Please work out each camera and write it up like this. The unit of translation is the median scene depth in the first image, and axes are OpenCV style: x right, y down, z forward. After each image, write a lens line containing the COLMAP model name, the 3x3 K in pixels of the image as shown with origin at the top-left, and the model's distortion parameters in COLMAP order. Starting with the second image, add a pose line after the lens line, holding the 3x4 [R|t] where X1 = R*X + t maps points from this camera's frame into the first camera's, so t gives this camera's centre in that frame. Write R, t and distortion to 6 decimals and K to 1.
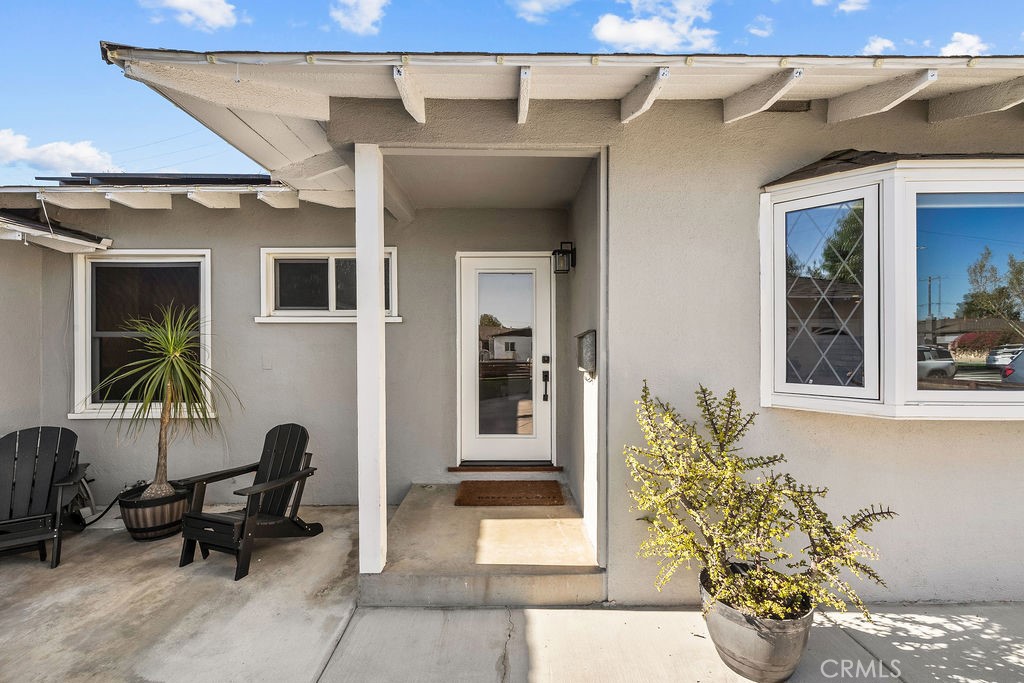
lens RADIAL K [[438.4, 0, 505.9], [0, 438.4, 338.5], [0, 0, 1]] dist [0.008011, 0.000159]
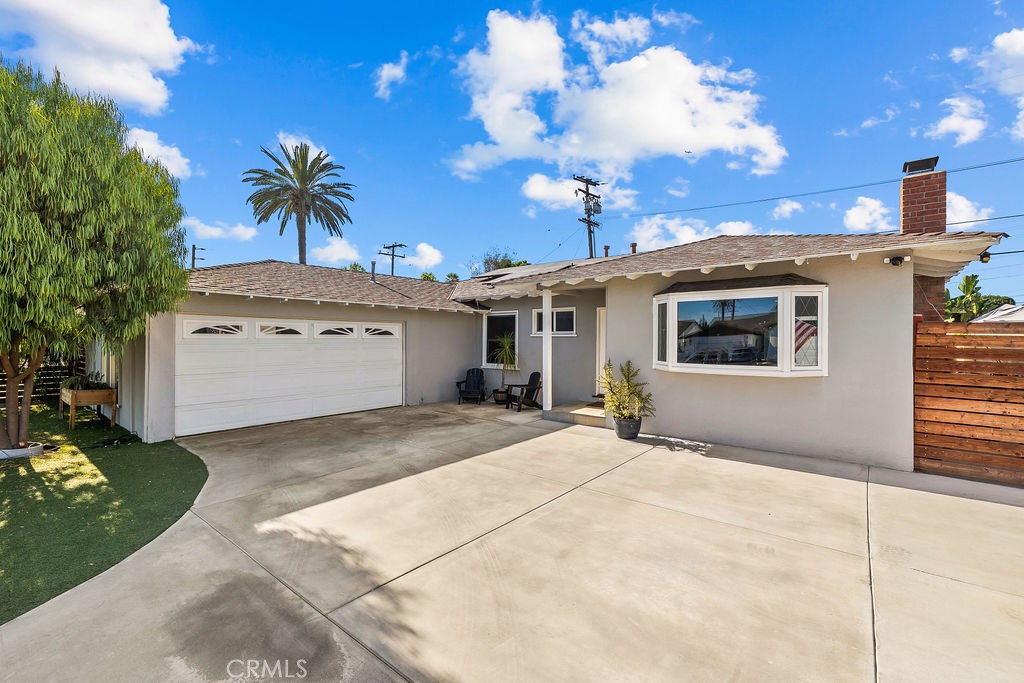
lens RADIAL K [[429.9, 0, 510.2], [0, 429.9, 336.6], [0, 0, 1]] dist [0.000231, 0.000150]
pose [[0.776089, 0.006232, -0.630592, 1.077814], [-0.013089, 0.999895, -0.006227, -0.018328], [0.630487, 0.013086, 0.776089, -1.224202]]
